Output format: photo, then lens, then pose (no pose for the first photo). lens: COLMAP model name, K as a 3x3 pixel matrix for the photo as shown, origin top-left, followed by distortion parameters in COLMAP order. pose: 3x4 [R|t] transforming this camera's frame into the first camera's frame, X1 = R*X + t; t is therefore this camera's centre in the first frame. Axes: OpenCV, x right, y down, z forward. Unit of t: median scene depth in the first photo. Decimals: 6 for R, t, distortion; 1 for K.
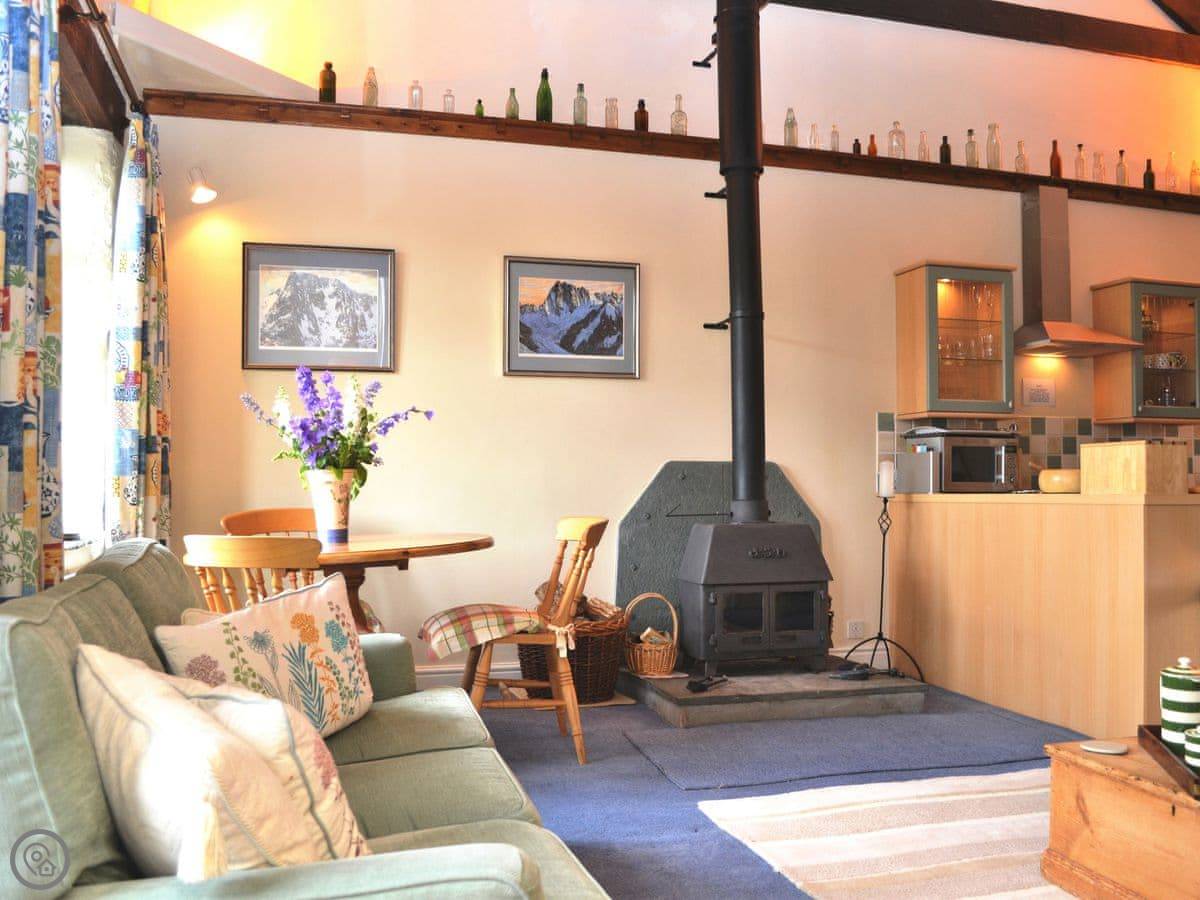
lens RADIAL K [[1081.2, 0, 629.7], [0, 1081.2, 466.2], [0, 0, 1]] dist [-0.083780, 0.010970]
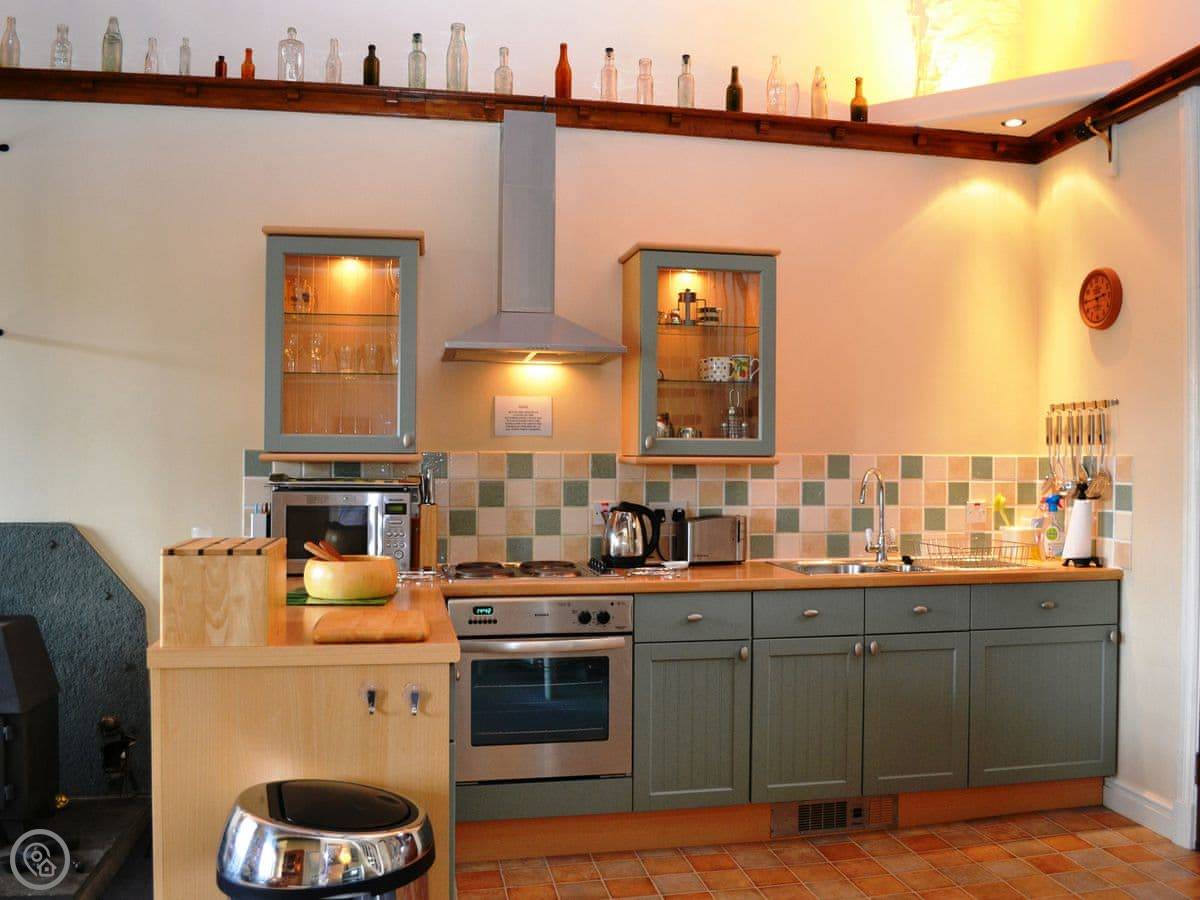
lens RADIAL K [[1081.2, 0, 623.4], [0, 1081.2, 475.9], [0, 0, 1]] dist [-0.083780, 0.010970]
pose [[0.995031, 0.005732, -0.099404, 0.595009], [-0.003451, 0.999727, 0.023106, -0.054576], [0.099510, -0.022648, 0.994779, 0.370096]]
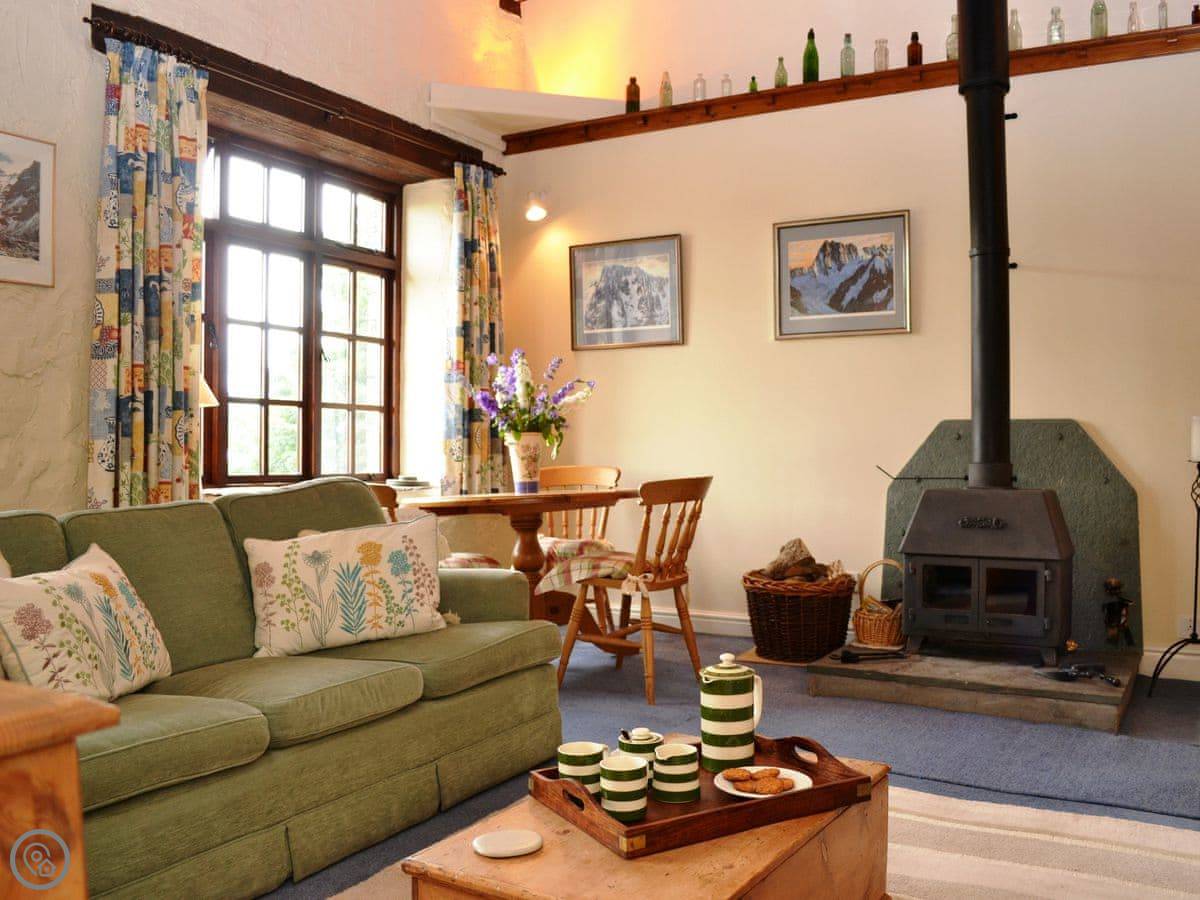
lens RADIAL K [[1081.2, 0, 643.8], [0, 1081.2, 467.1], [0, 0, 1]] dist [-0.083780, 0.010970]
pose [[0.695984, 0.012286, -0.717952, 0.529340], [0.012021, 0.999514, 0.028757, 0.006242], [0.717957, -0.028645, 0.695498, 0.184996]]
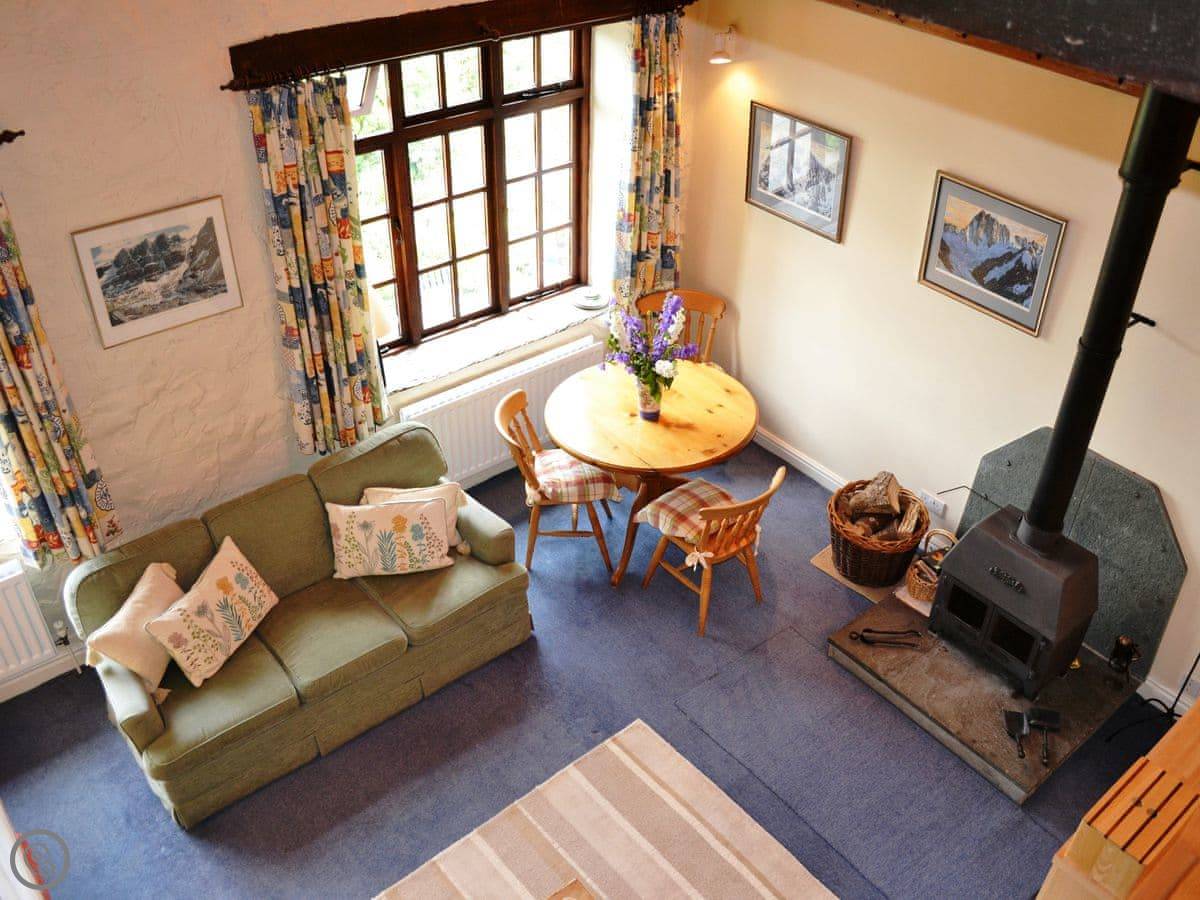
lens RADIAL K [[1081.2, 0, 632.1], [0, 1081.2, 462.5], [0, 0, 1]] dist [-0.083780, 0.010970]
pose [[0.398549, 0.560084, -0.726267, 0.597624], [-0.010342, 0.794571, 0.607083, -0.551598], [0.917089, -0.234442, 0.322468, 0.378377]]
